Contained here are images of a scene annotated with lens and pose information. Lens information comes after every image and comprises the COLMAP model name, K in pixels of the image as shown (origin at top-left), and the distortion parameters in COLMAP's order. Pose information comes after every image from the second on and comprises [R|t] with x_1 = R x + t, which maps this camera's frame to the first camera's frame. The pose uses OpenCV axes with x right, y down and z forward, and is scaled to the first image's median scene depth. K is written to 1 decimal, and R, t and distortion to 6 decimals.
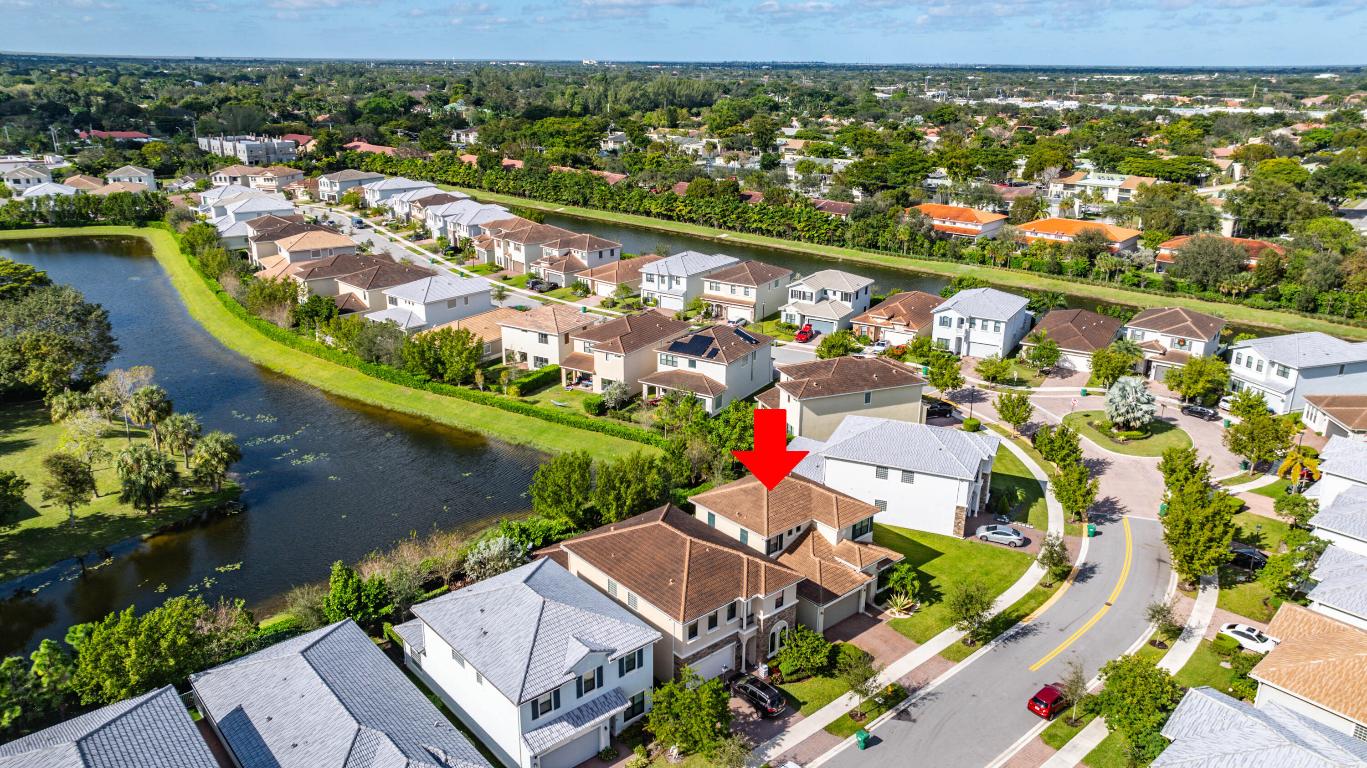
lens RADIAL K [[955.2, 0, 687.6], [0, 955.2, 383.7], [0, 0, 1]] dist [-0.029982, 0.043652]
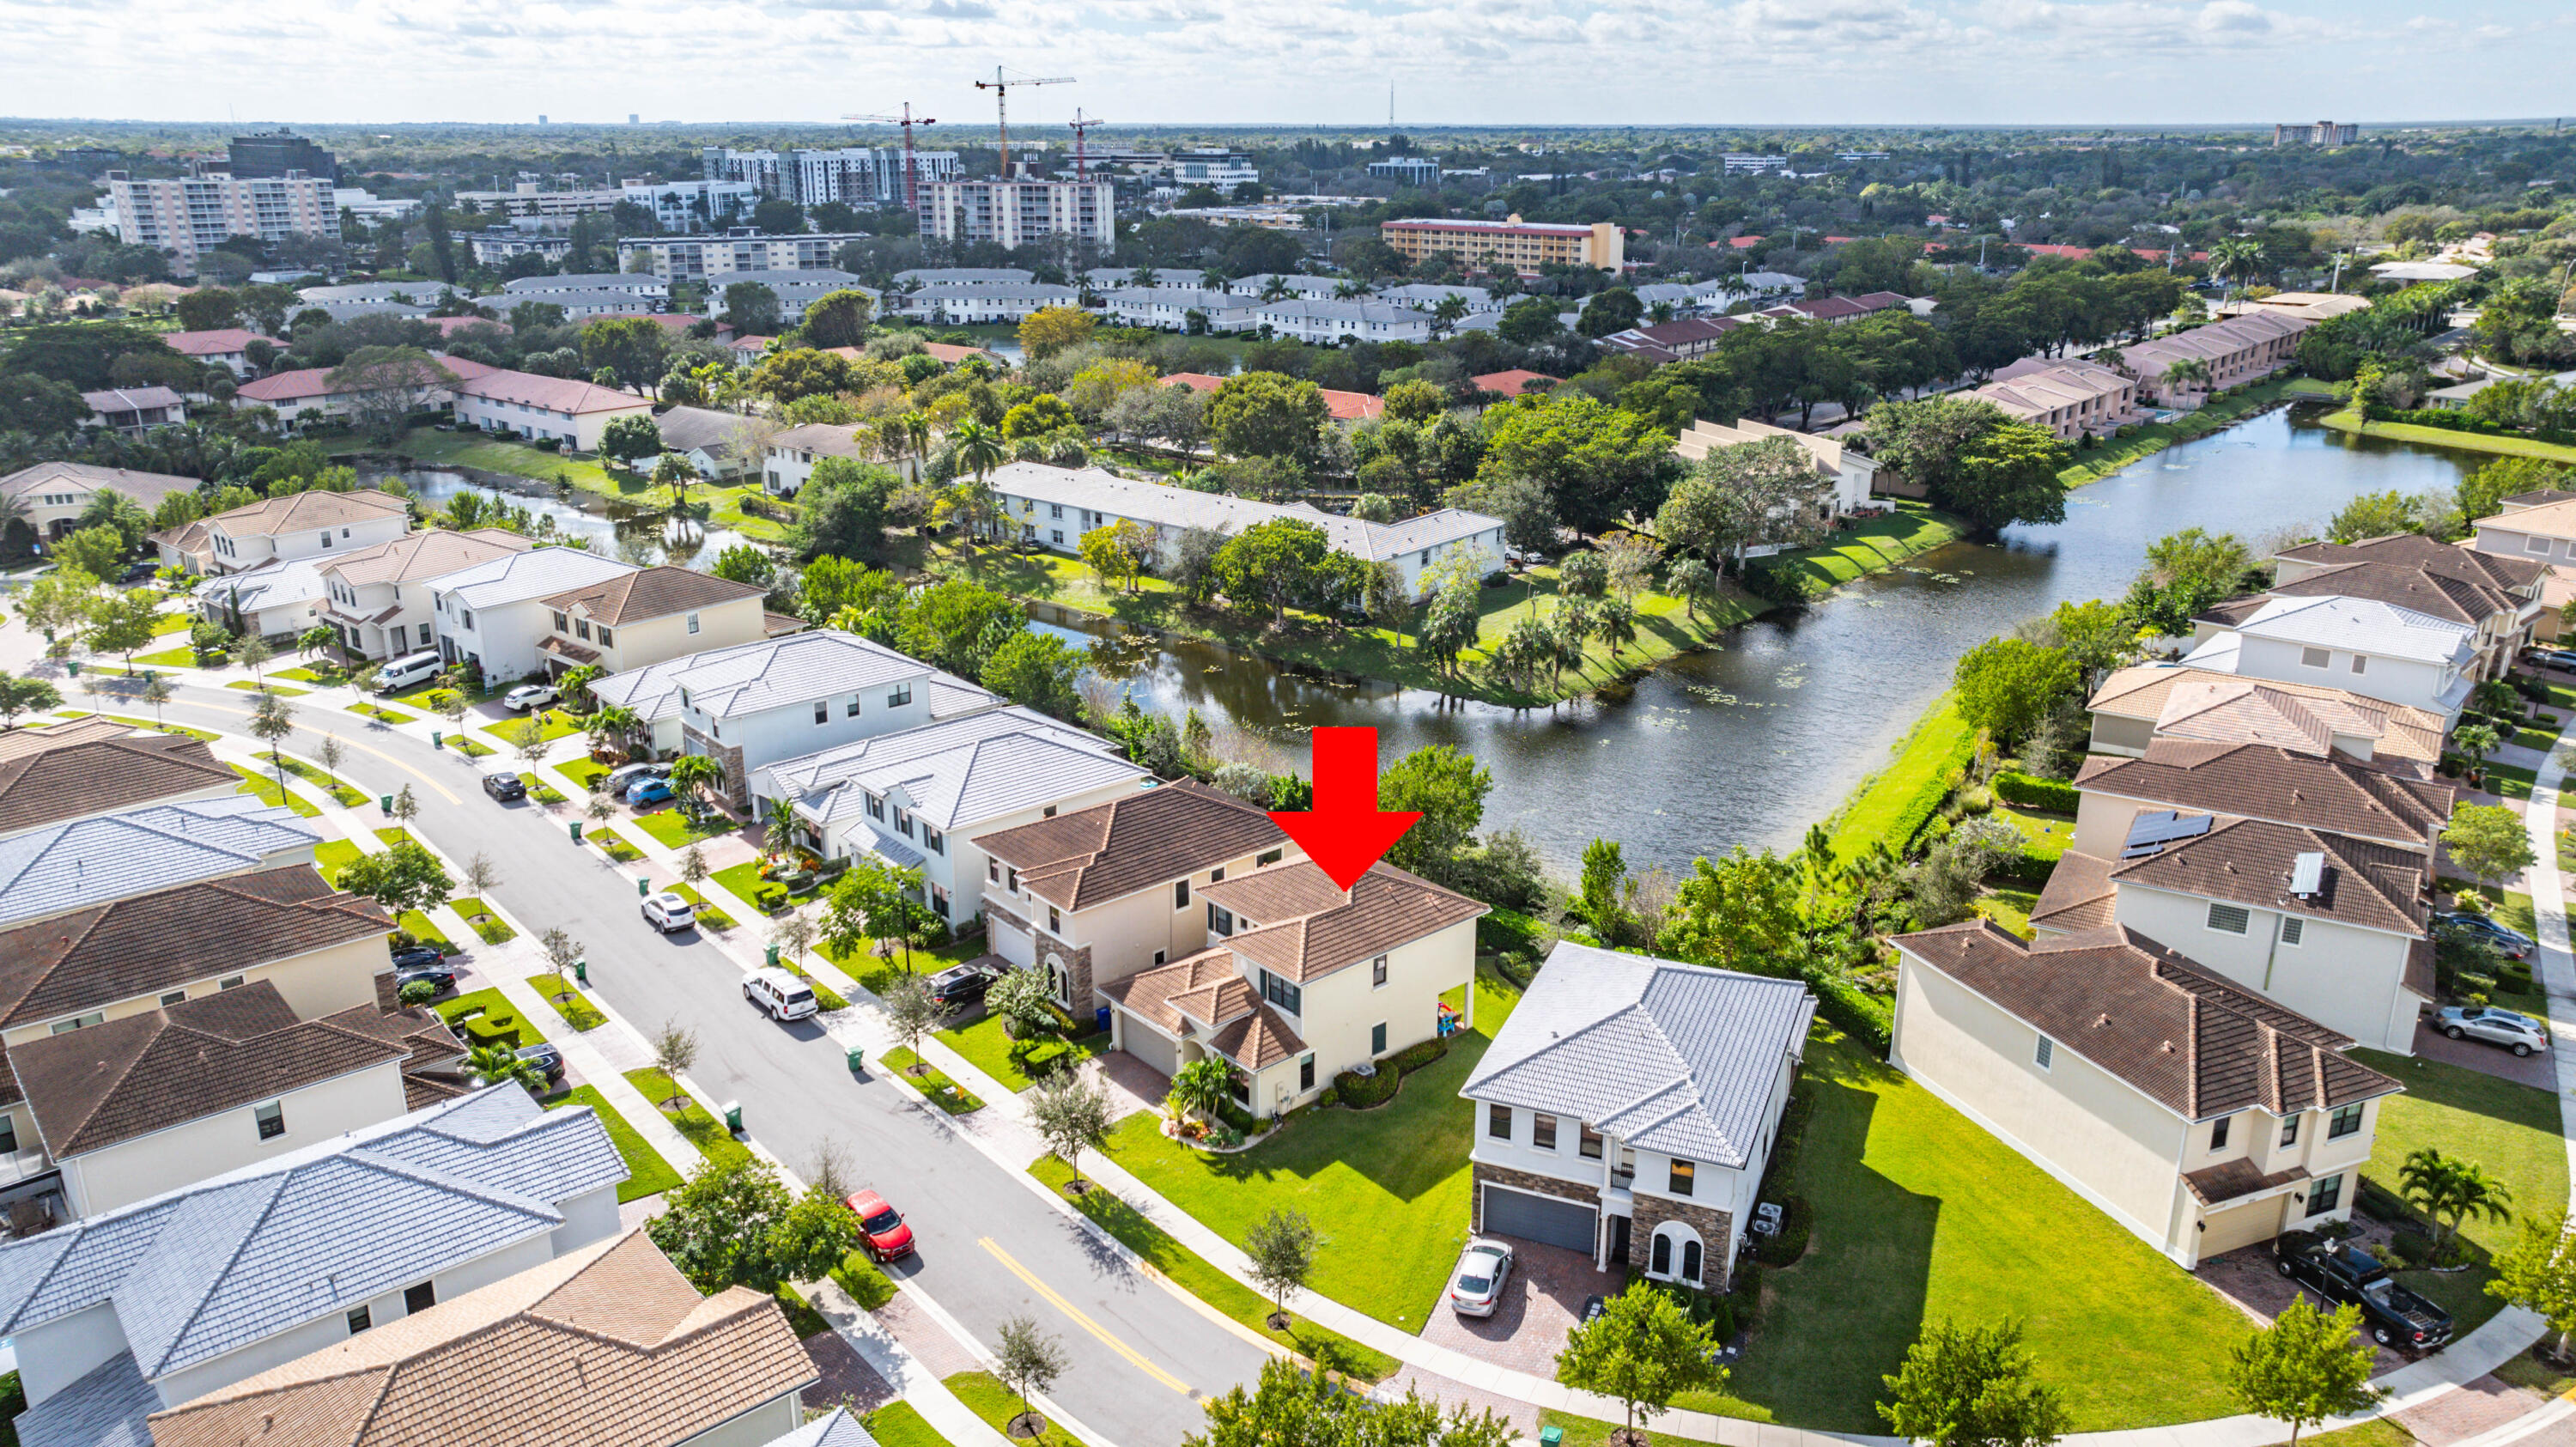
lens RADIAL K [[1800.0, 0, 1295.7], [0, 1800.0, 722.9], [0, 0, 1]] dist [-0.029982, 0.043652]
pose [[-0.010441, 0.303467, -0.952785, 0.695233], [-0.314871, 0.903367, 0.291178, -0.178716], [0.949077, 0.303045, 0.086121, 0.552805]]
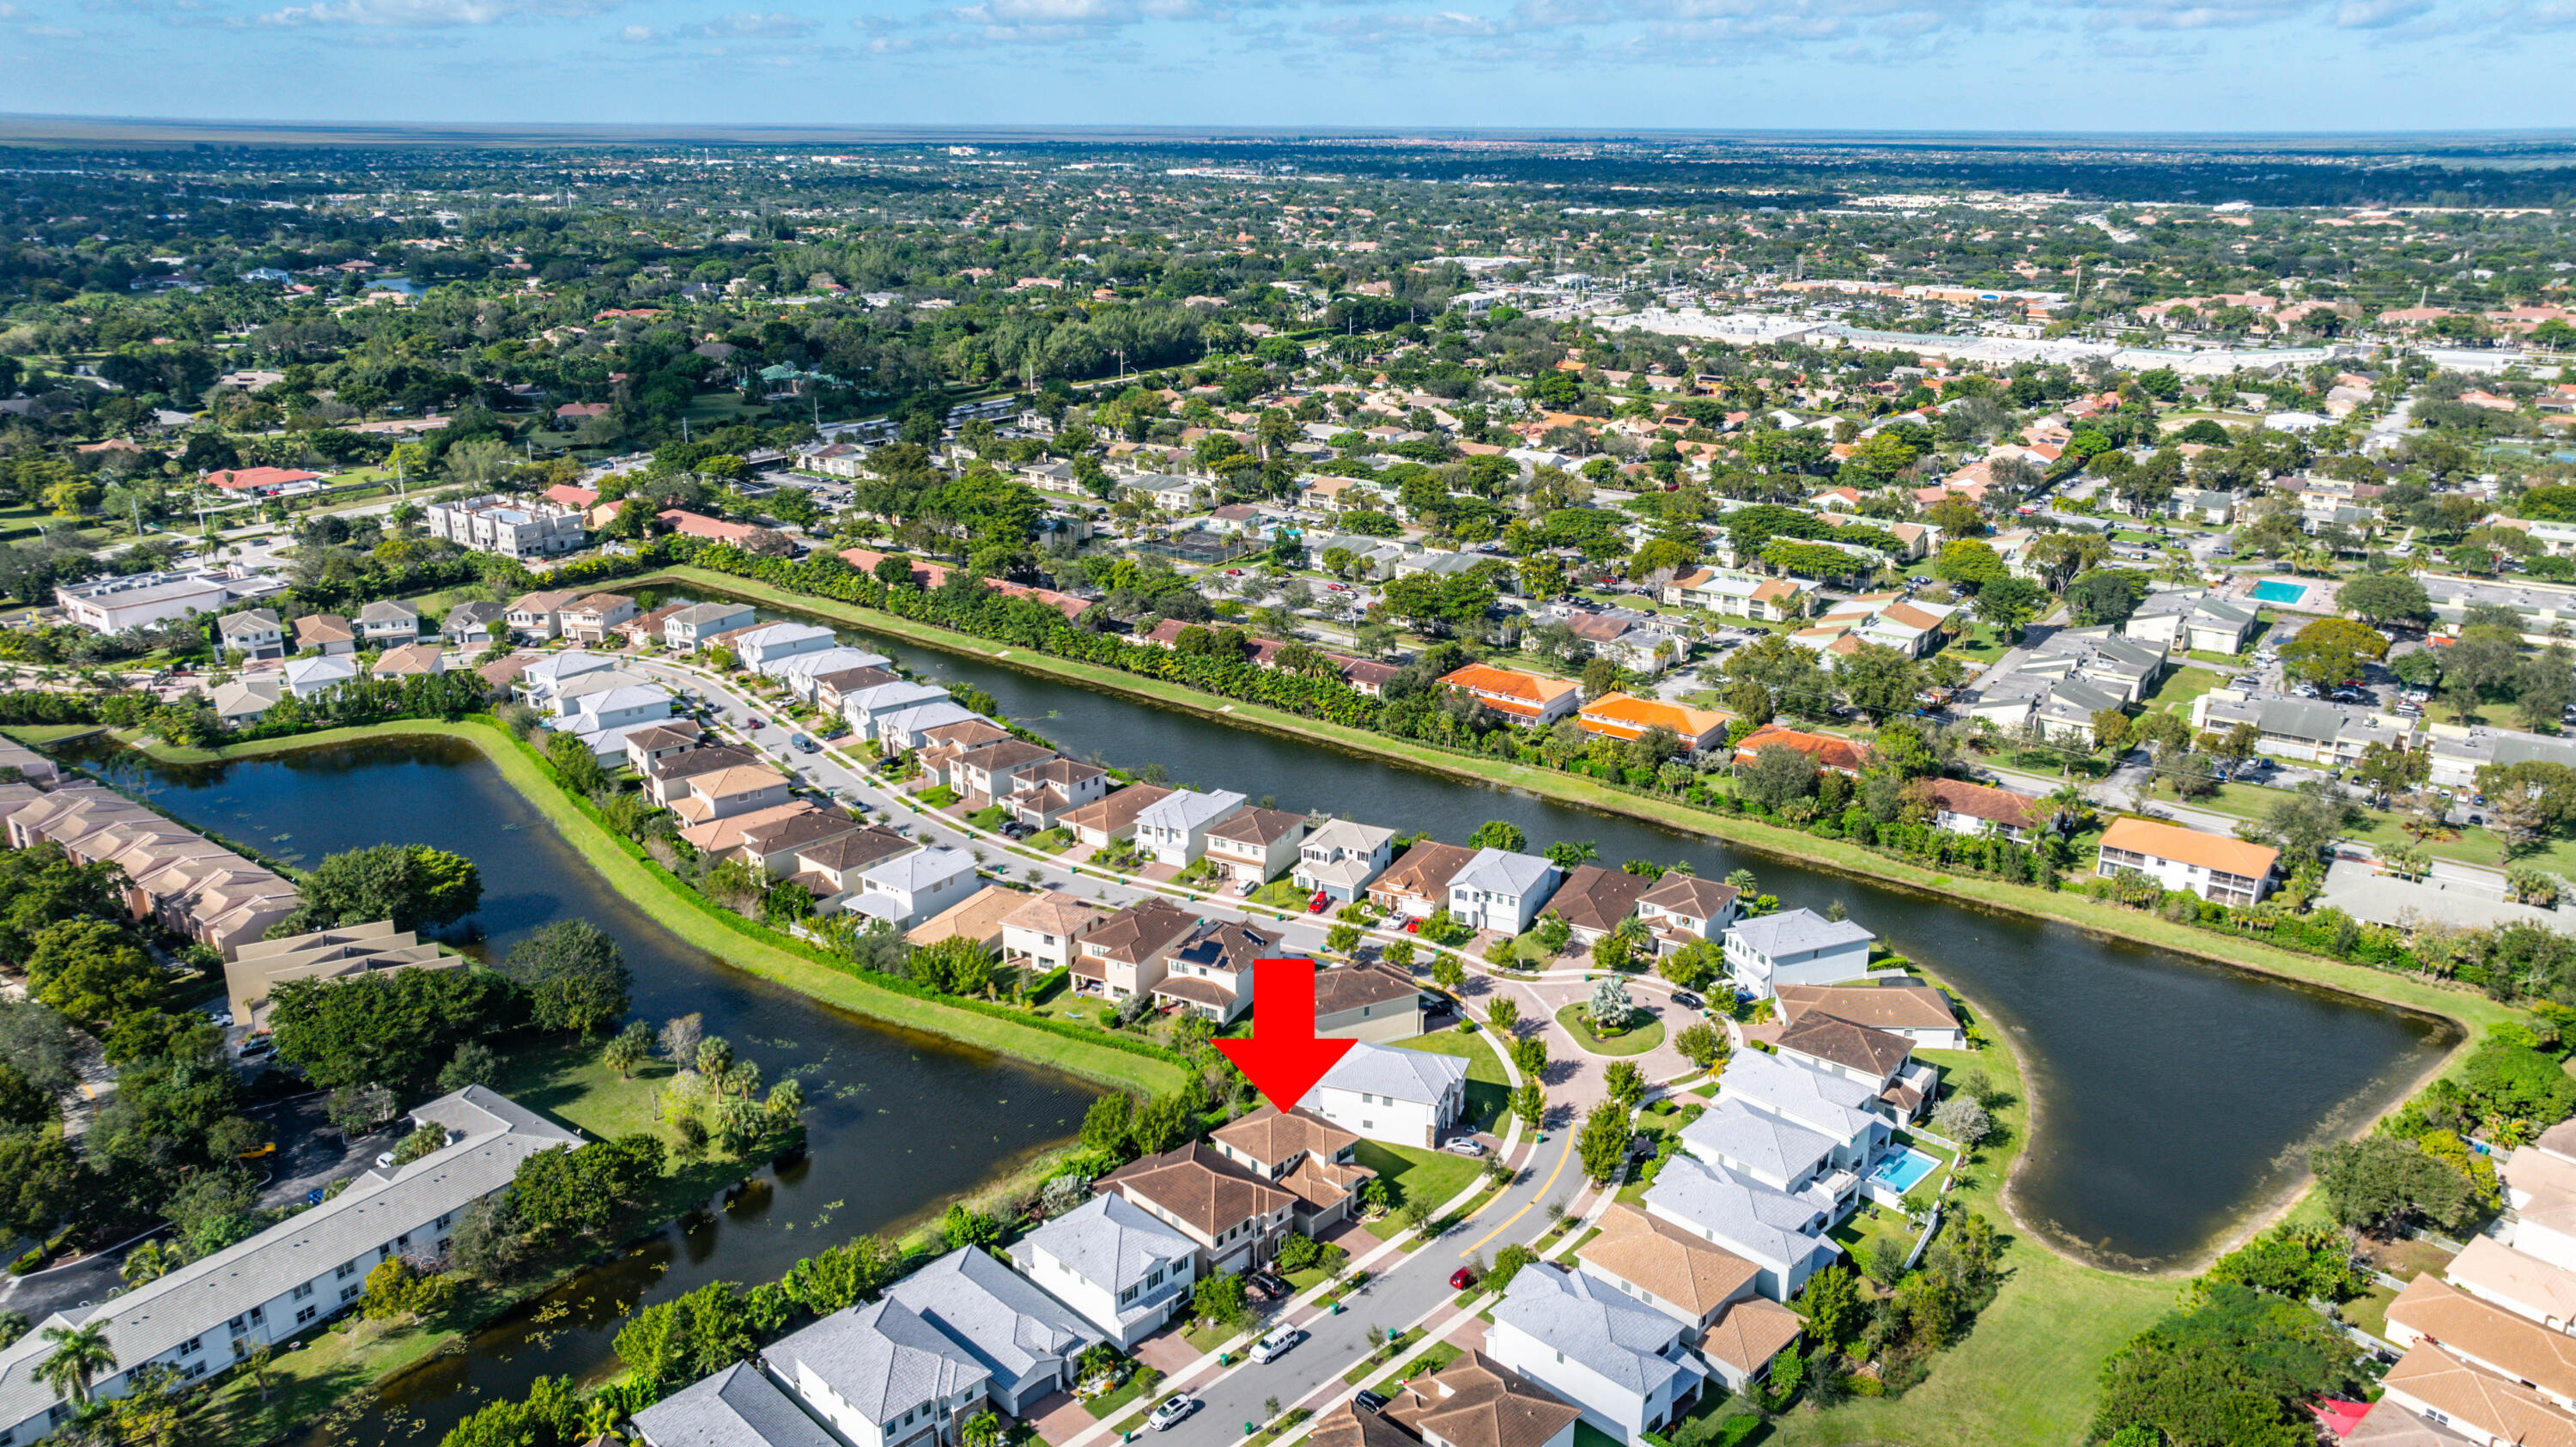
lens RADIAL K [[1800.0, 0, 1295.7], [0, 1800.0, 722.9], [0, 0, 1]] dist [-0.029982, 0.043652]
pose [[0.996697, -0.028809, 0.075933, -0.033516], [0.028989, 0.999579, -0.001266, -0.272362], [-0.075864, 0.003463, 0.997112, -0.905303]]
